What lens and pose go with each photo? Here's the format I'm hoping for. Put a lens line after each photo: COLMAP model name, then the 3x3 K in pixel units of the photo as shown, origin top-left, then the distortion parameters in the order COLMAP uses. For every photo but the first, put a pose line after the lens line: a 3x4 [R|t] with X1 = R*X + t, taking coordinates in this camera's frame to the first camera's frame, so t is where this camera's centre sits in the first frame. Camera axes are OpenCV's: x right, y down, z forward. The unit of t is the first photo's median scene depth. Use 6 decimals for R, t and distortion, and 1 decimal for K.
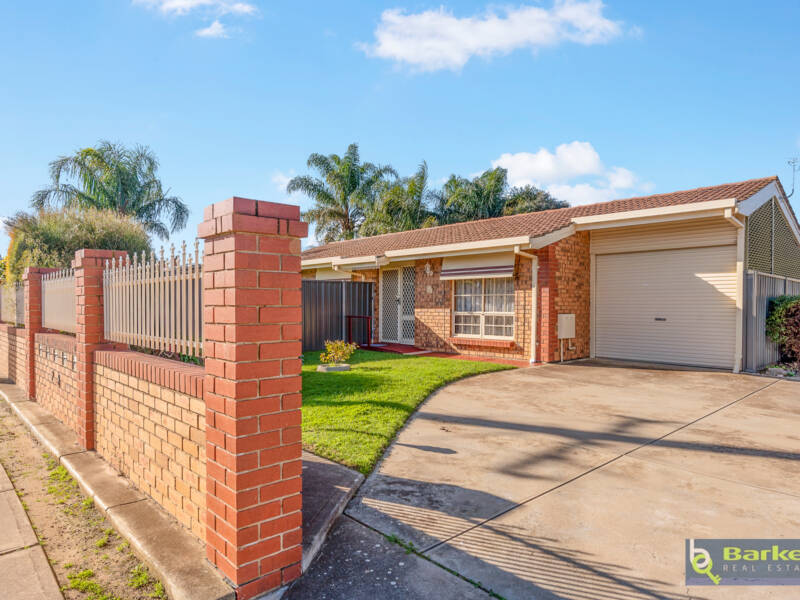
lens RADIAL K [[502.4, 0, 401.3], [0, 502.4, 302.7], [0, 0, 1]] dist [-0.001611, -0.000060]
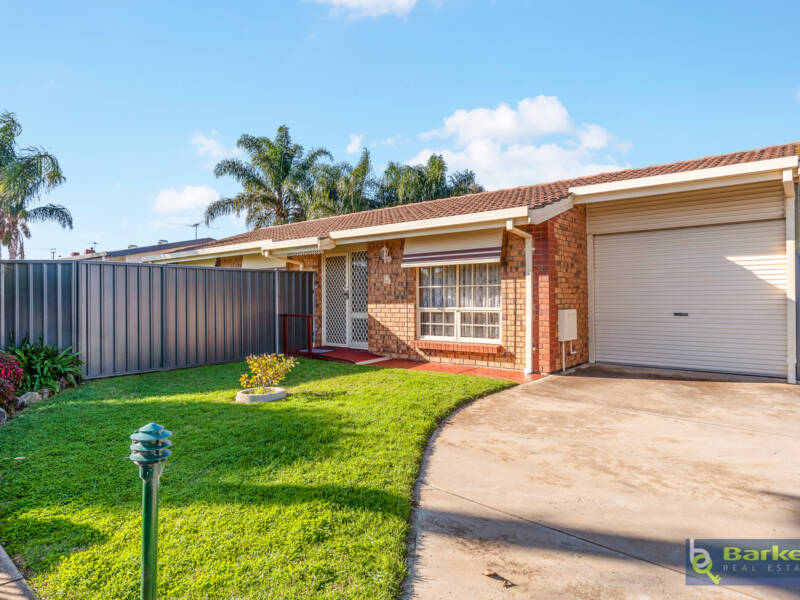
lens RADIAL K [[496.1, 0, 397.6], [0, 496.1, 296.7], [0, 0, 1]] dist [0.003451, 0.000246]
pose [[0.992533, -0.011548, 0.121428, -0.024926], [0.011157, 0.999930, 0.003893, -0.002796], [-0.121464, -0.002509, 0.992593, 0.245082]]
